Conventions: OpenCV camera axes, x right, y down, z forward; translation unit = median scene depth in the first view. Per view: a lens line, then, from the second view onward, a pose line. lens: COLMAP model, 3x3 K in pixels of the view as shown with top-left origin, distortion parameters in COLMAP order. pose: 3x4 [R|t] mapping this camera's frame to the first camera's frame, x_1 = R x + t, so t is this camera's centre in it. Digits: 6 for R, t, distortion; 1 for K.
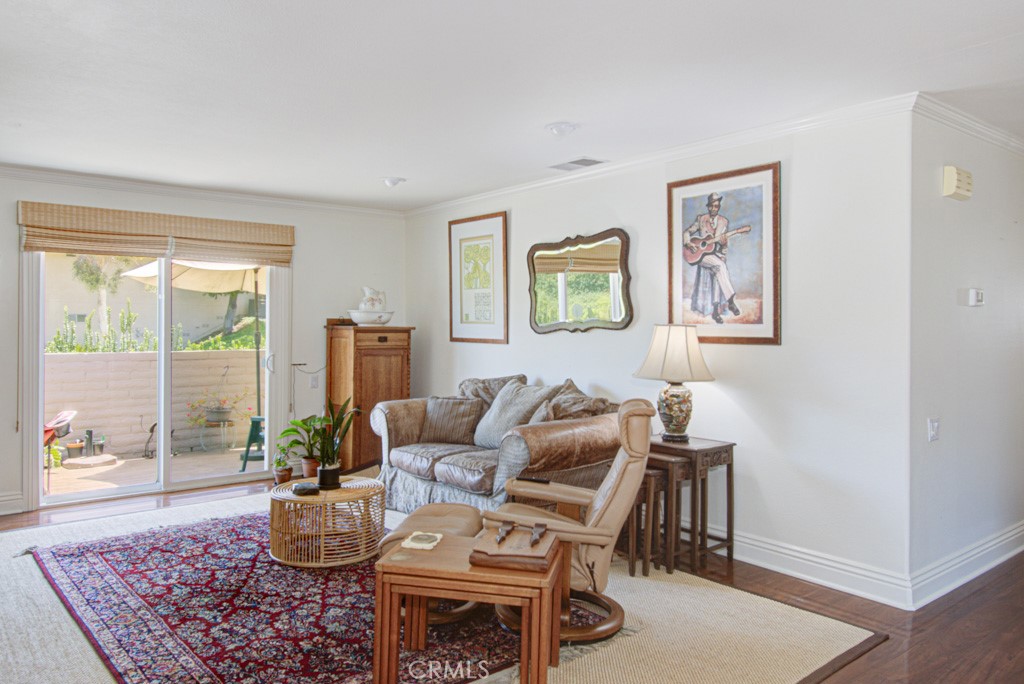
lens RADIAL K [[690.2, 0, 513.2], [0, 690.2, 331.0], [0, 0, 1]] dist [0.004961, 0.000614]
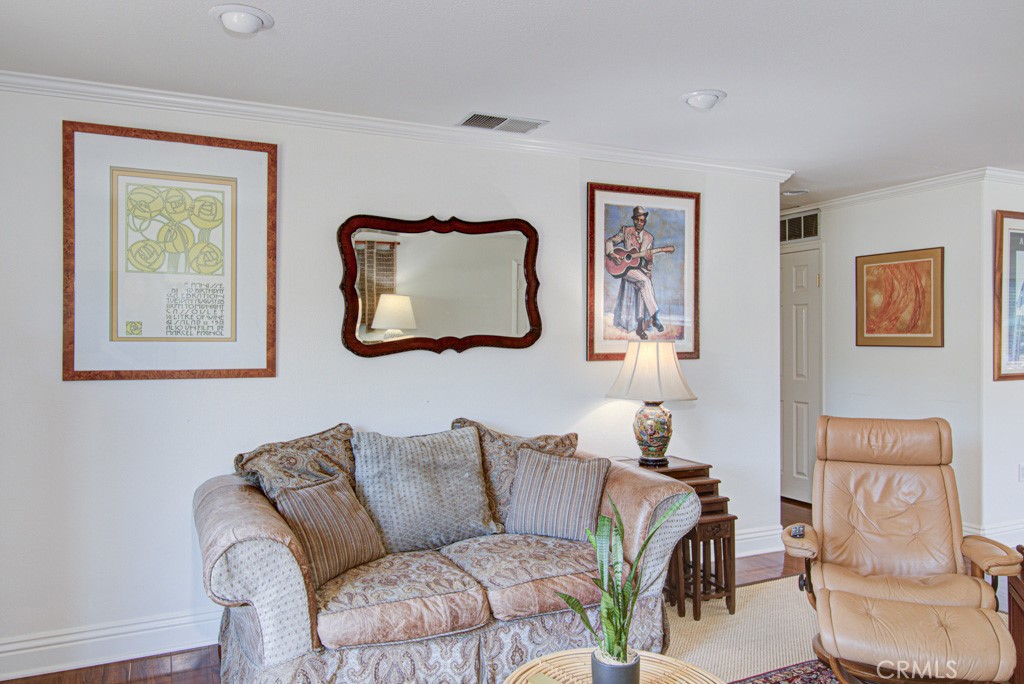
lens RADIAL K [[690.2, 0, 513.2], [0, 690.2, 331.0], [0, 0, 1]] dist [0.004961, 0.000614]
pose [[0.284166, 0.000678, 0.958775, -0.697689], [0.007815, 0.999965, -0.003023, -0.021465], [-0.958743, 0.008352, 0.284151, 0.890681]]
